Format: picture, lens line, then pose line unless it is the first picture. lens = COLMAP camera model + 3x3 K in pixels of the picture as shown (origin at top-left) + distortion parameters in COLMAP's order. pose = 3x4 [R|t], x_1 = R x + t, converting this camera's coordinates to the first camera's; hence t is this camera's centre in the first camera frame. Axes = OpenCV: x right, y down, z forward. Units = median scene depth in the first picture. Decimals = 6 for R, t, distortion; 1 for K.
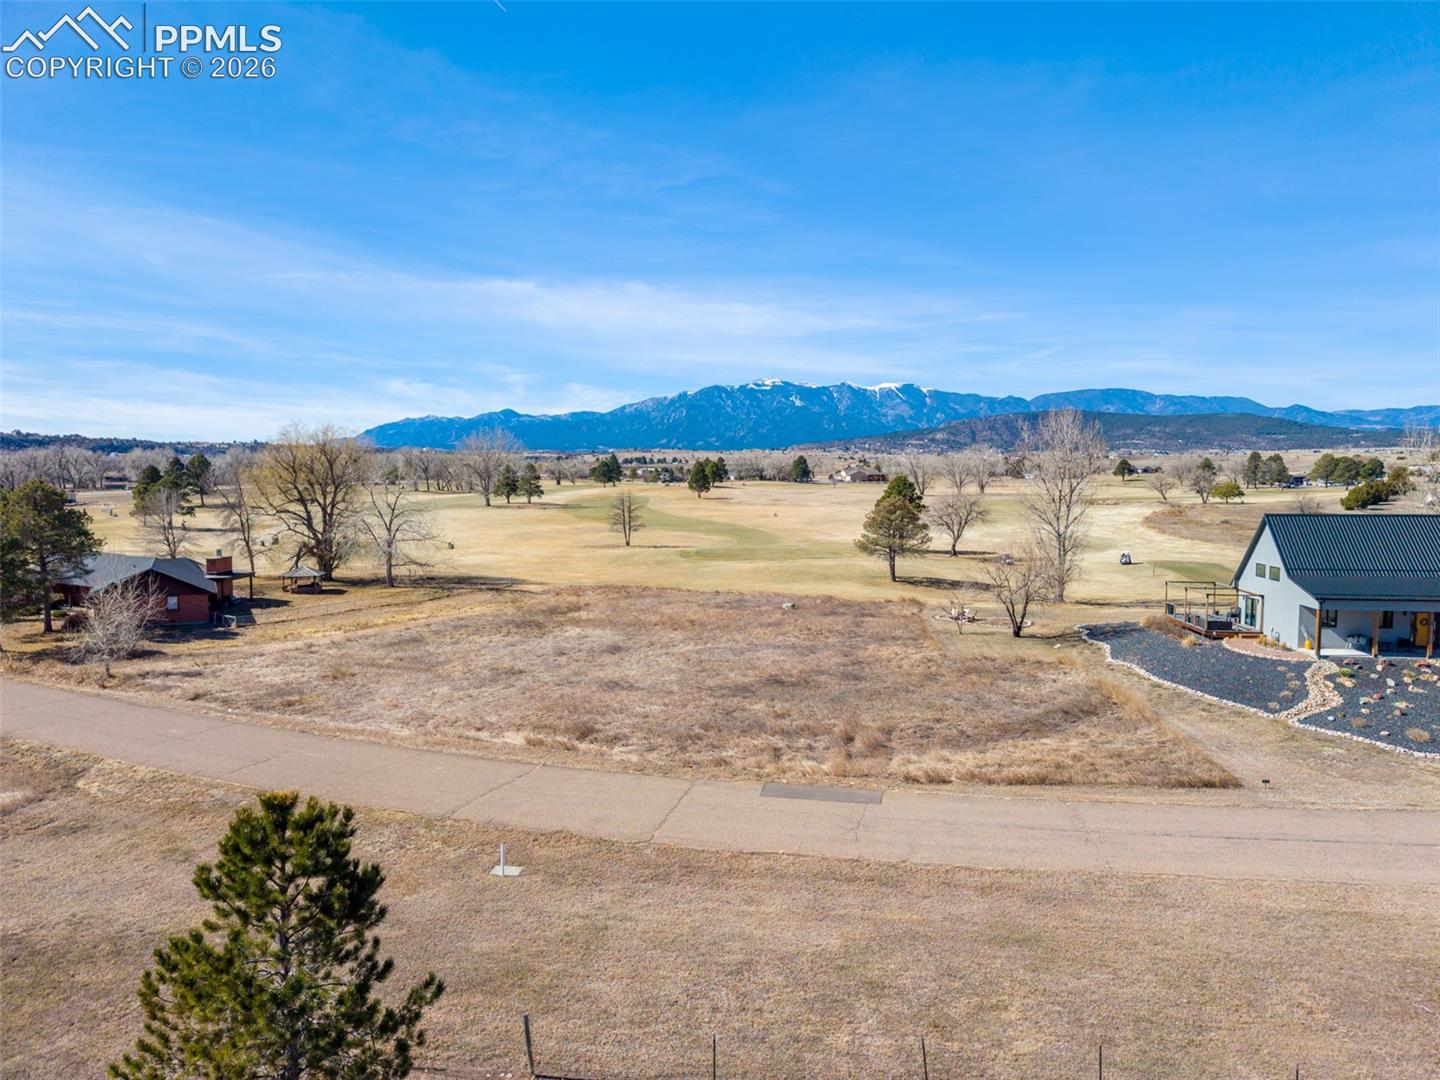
lens RADIAL K [[959.2, 0, 718.1], [0, 959.2, 543.5], [0, 0, 1]] dist [0.037266, -0.040923]
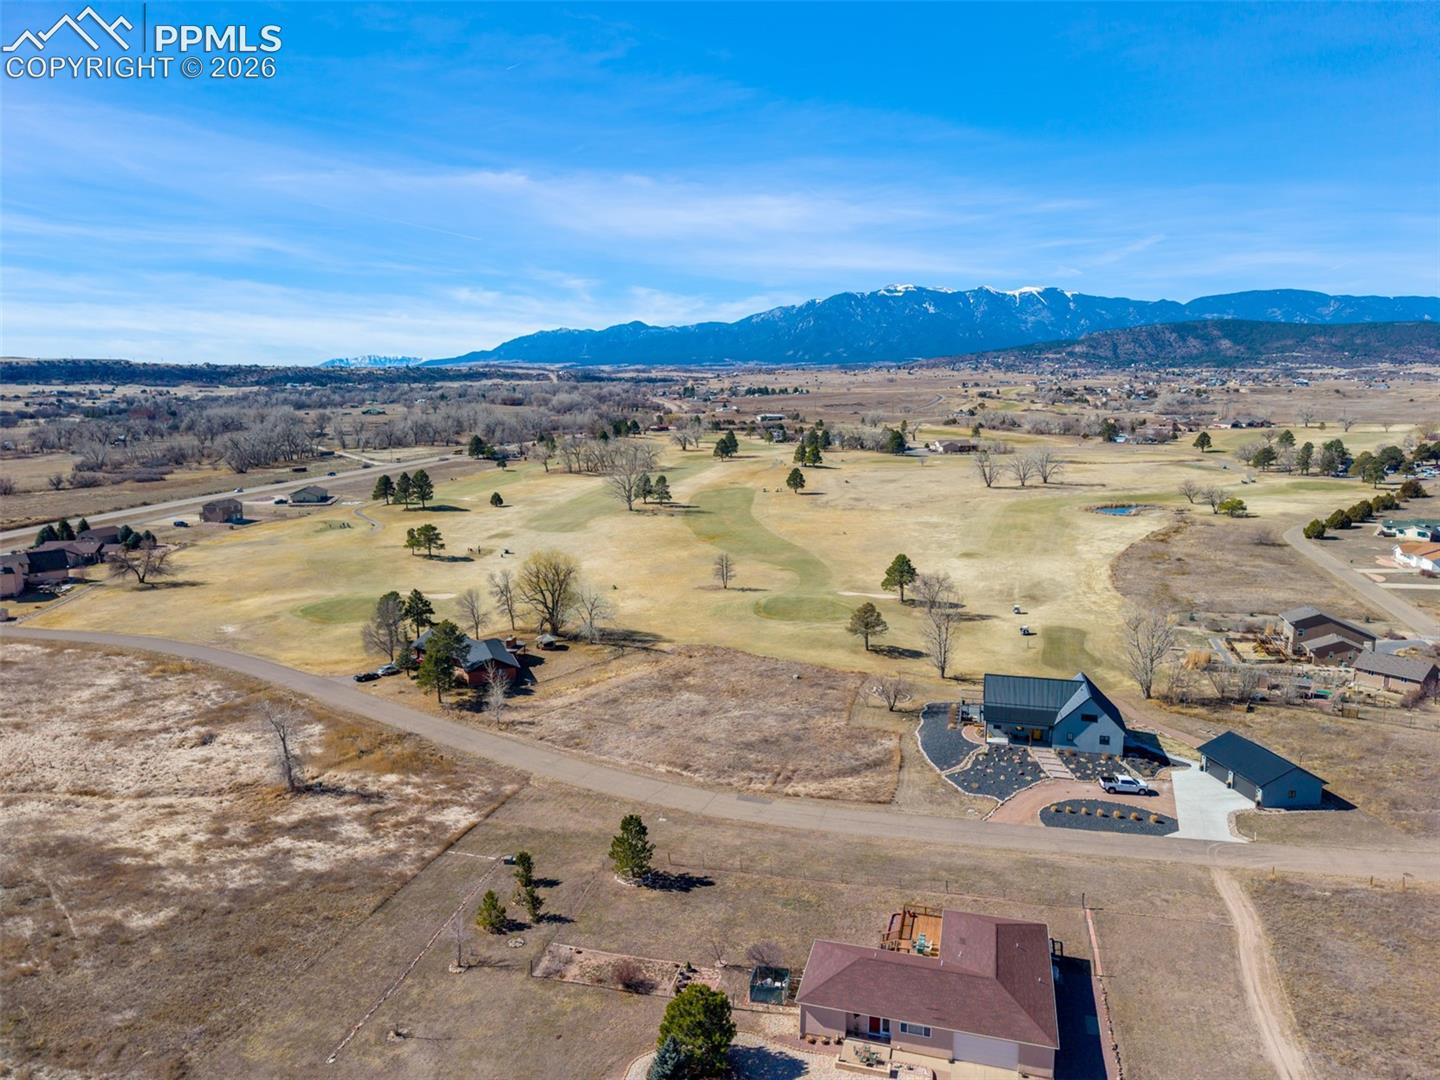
lens RADIAL K [[959.2, 0, 718.1], [0, 959.2, 543.5], [0, 0, 1]] dist [0.037266, -0.040923]
pose [[0.991391, 0.019341, -0.129500, 0.241045], [-0.007229, 0.995607, 0.093356, -0.566466], [0.130736, -0.091616, 0.987175, -1.346562]]
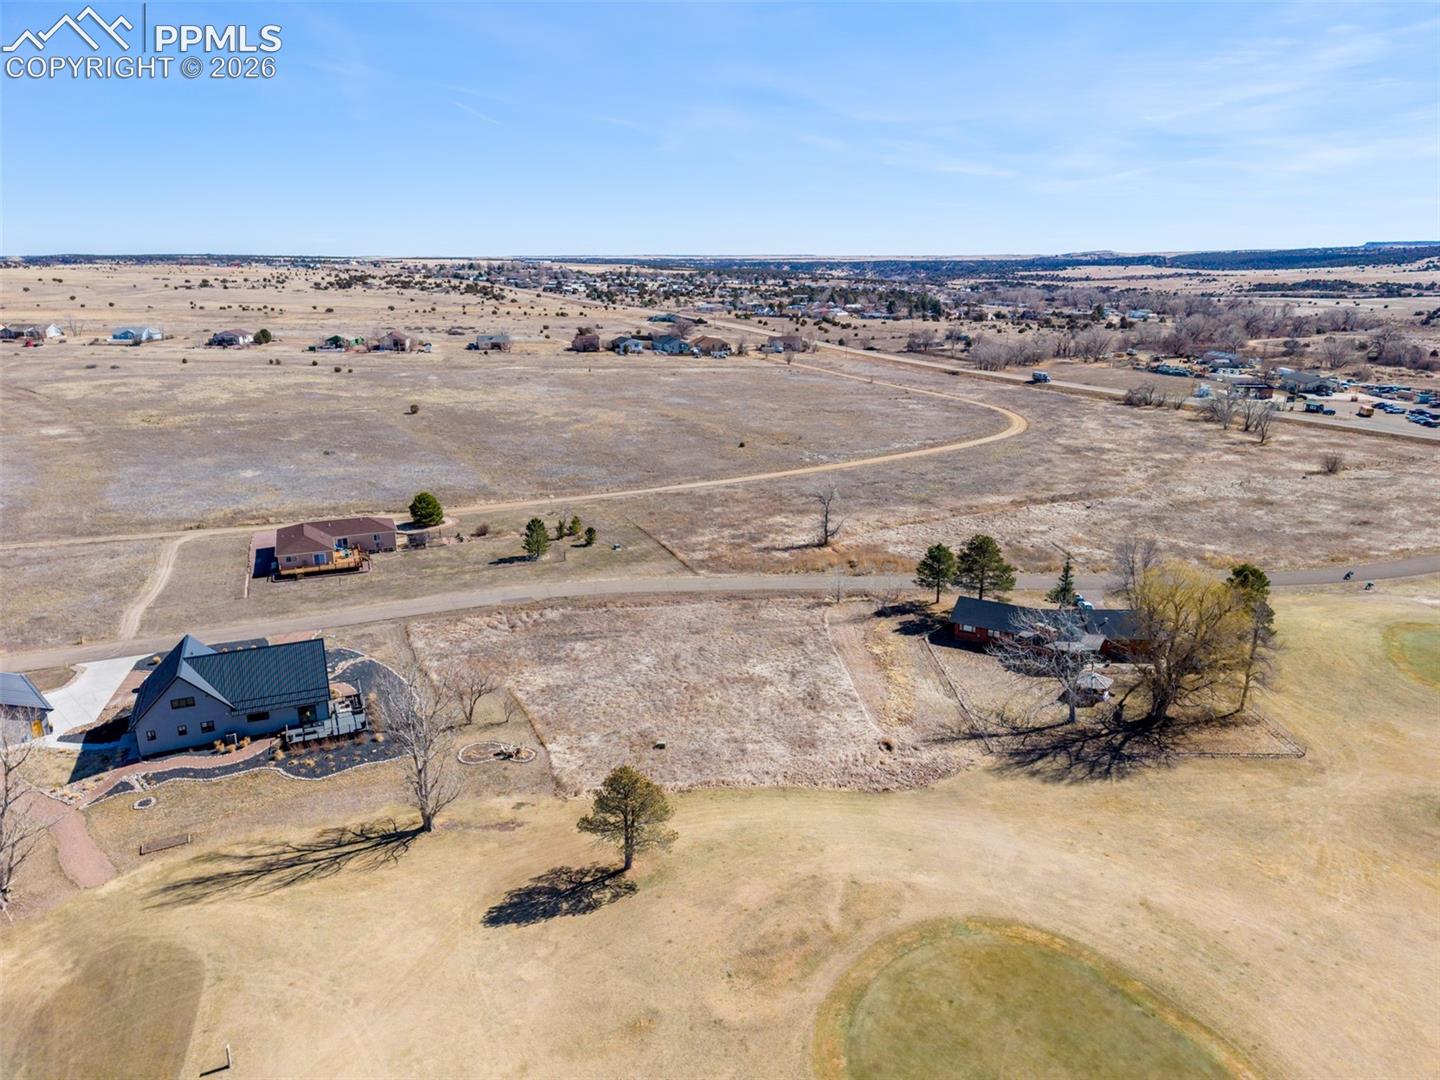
lens RADIAL K [[959.2, 0, 718.1], [0, 959.2, 543.5], [0, 0, 1]] dist [0.037266, -0.040923]
pose [[-0.852017, 0.146125, -0.502707, 0.843301], [-0.038616, 0.940097, 0.338712, -0.832320], [0.522087, 0.308001, -0.795336, 2.803167]]
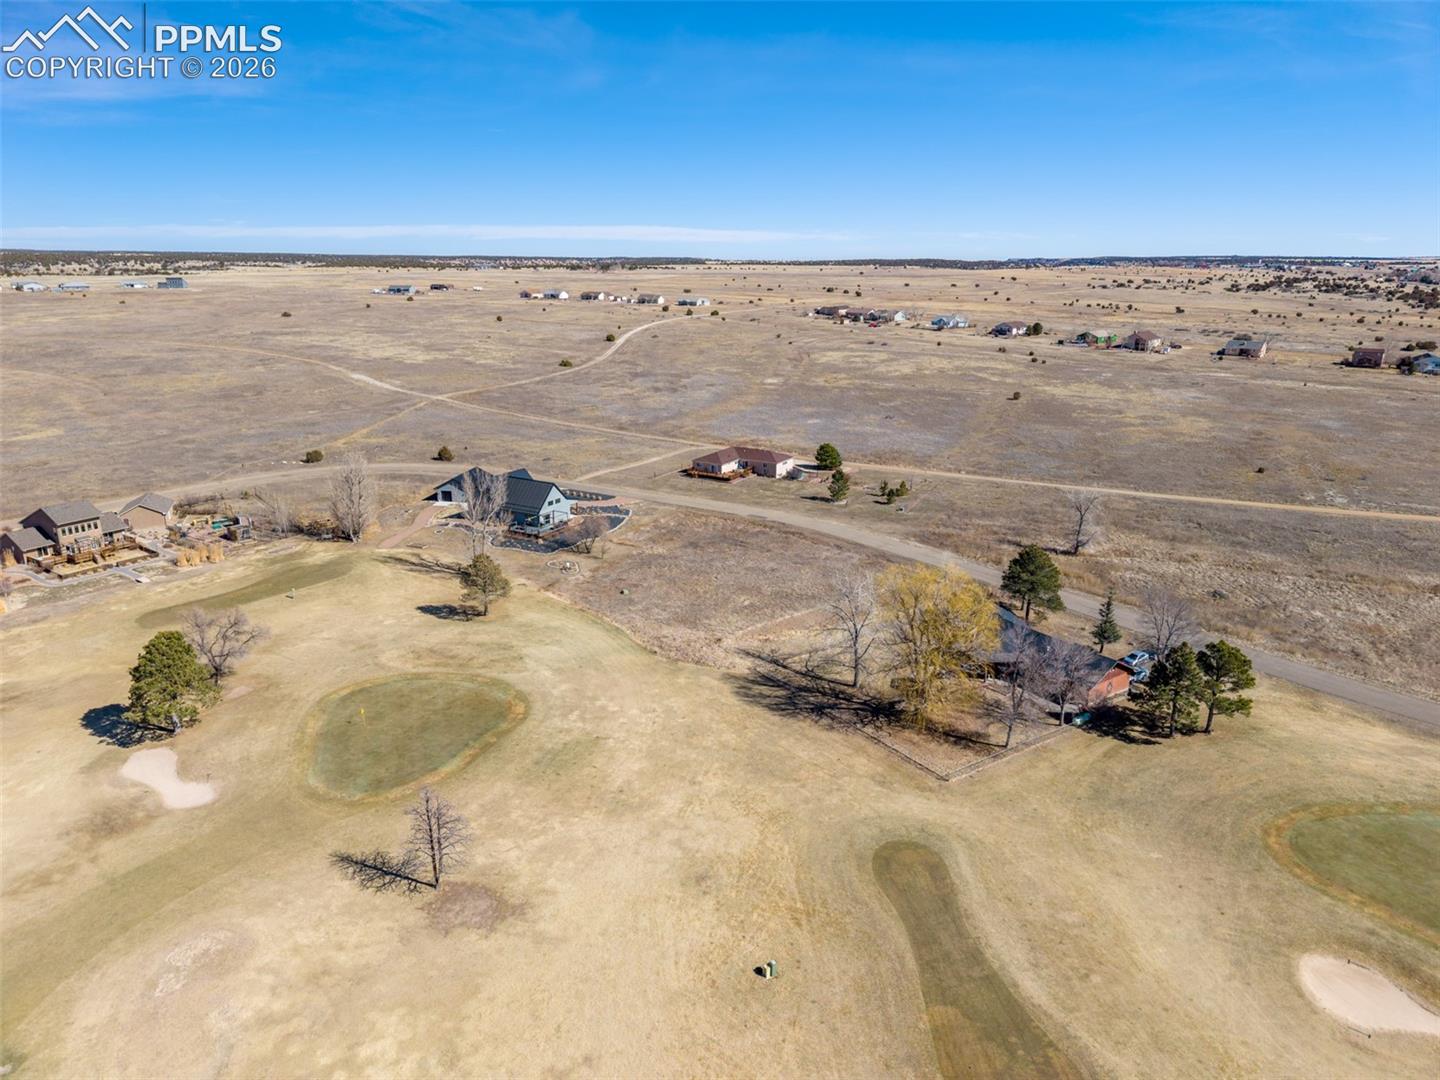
lens RADIAL K [[959.0, 0, 718.7], [0, 959.0, 538.1], [0, 0, 1]] dist [0.047861, -0.052339]
pose [[-0.919604, -0.112875, 0.376282, -1.058889], [0.023733, 0.940120, 0.340015, -0.894819], [-0.392129, 0.321610, -0.861860, 3.532434]]
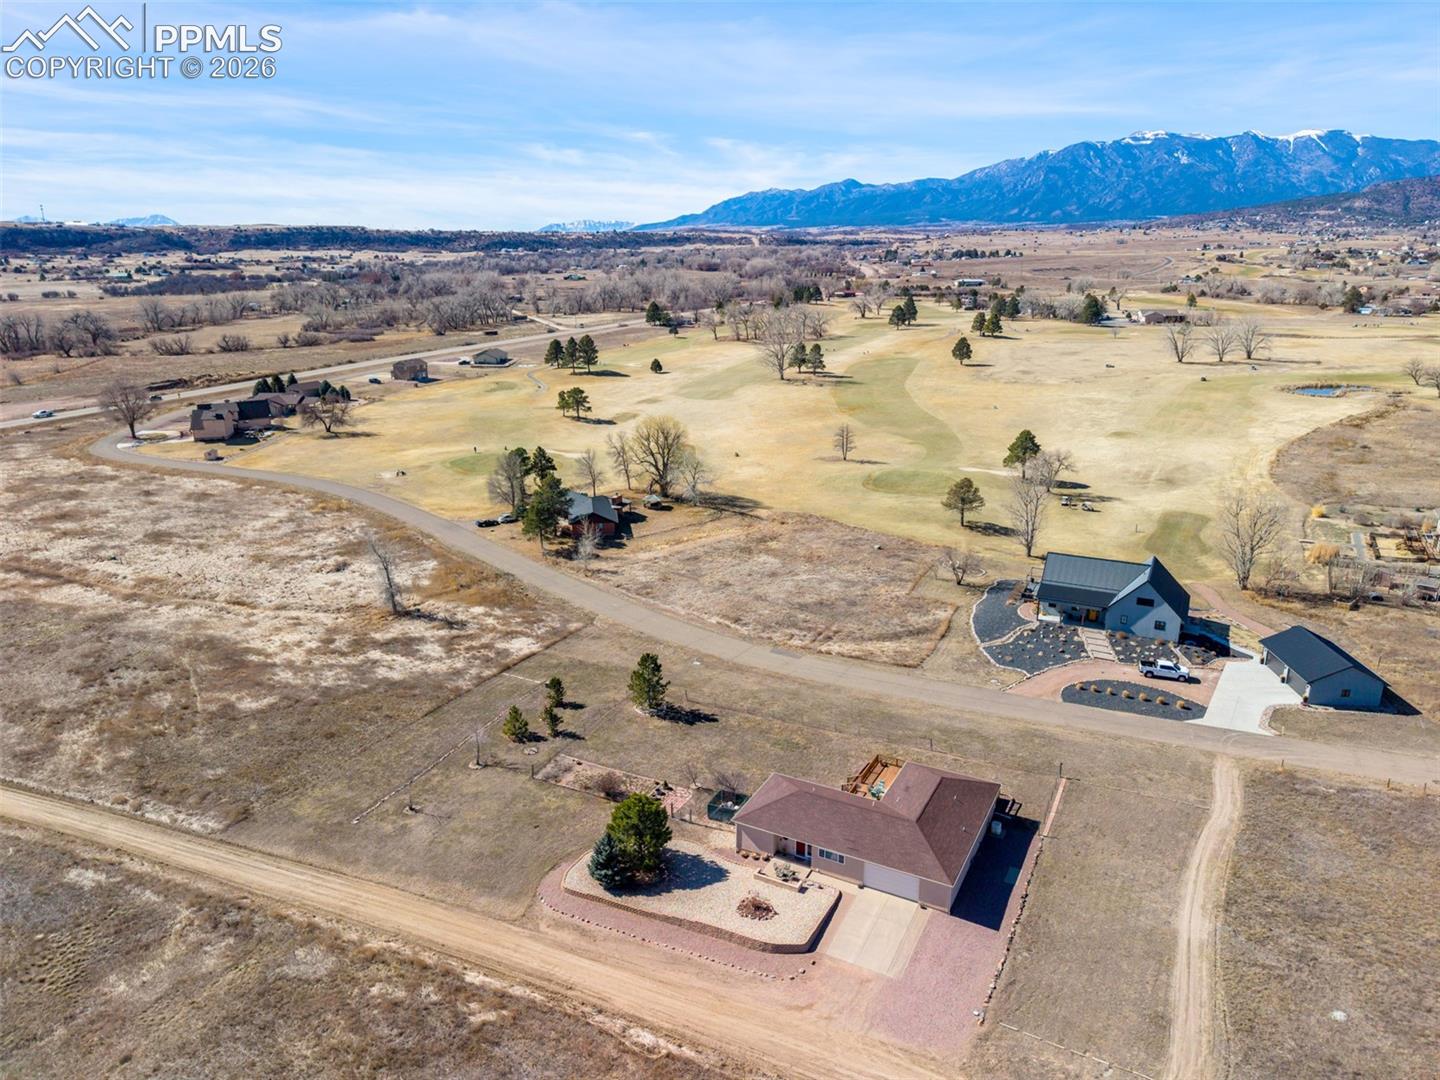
lens RADIAL K [[959.0, 0, 718.7], [0, 959.0, 538.1], [0, 0, 1]] dist [0.047861, -0.052339]
pose [[0.942142, 0.091916, -0.322366, 0.591337], [-0.019060, 0.974805, 0.222241, -0.567610], [0.334671, -0.203238, 0.920157, -1.361136]]
